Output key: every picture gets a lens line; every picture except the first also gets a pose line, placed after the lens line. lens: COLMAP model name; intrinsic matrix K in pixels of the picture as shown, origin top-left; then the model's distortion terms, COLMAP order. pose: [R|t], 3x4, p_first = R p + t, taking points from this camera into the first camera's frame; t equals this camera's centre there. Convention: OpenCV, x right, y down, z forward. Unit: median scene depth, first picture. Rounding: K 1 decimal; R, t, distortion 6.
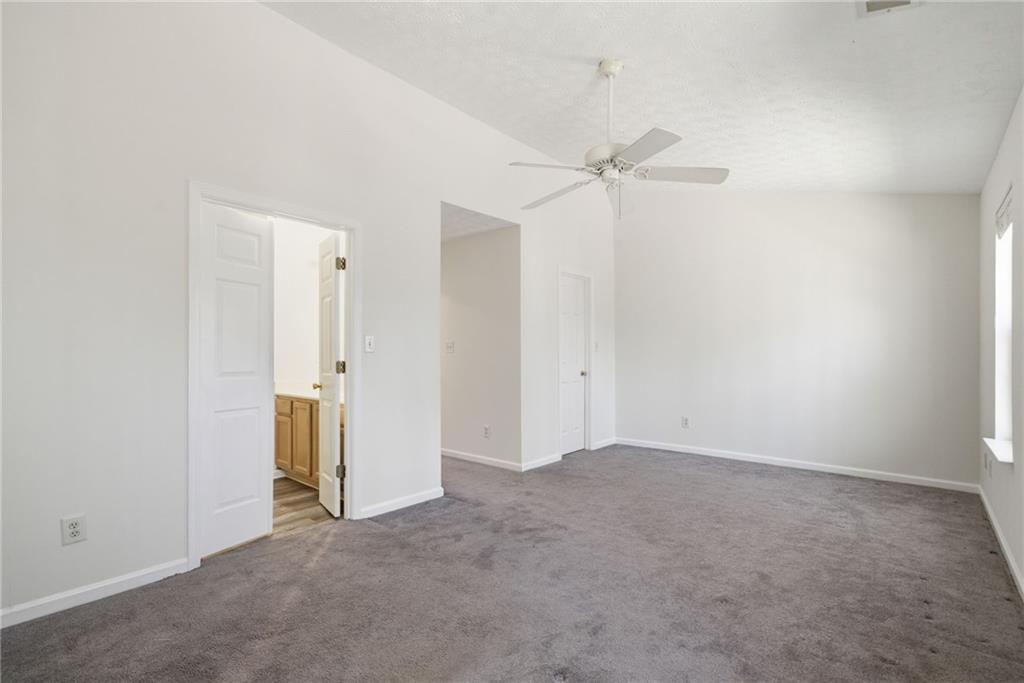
lens RADIAL K [[463.8, 0, 509.2], [0, 463.8, 344.1], [0, 0, 1]] dist [-0.001288, 0.000726]
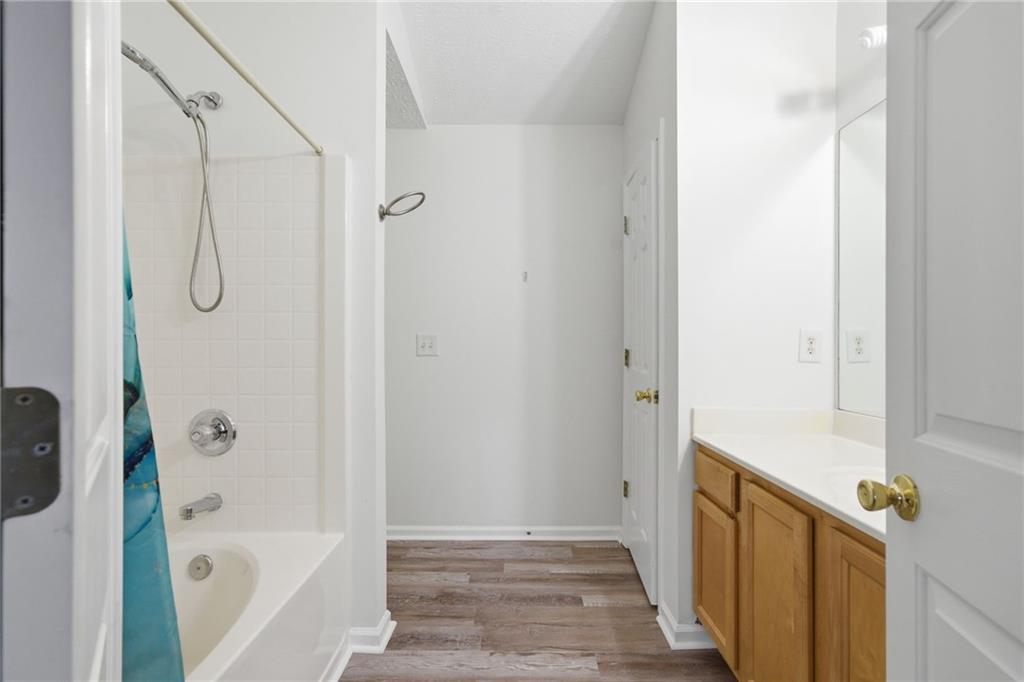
lens RADIAL K [[463.8, 0, 509.2], [0, 463.8, 343.6], [0, 0, 1]] dist [-0.001288, 0.000726]
pose [[0.662073, 0.008582, -0.749390, -0.318587], [0.010097, 0.999742, 0.020370, 0.013362], [0.749372, -0.021053, 0.661815, 0.635268]]
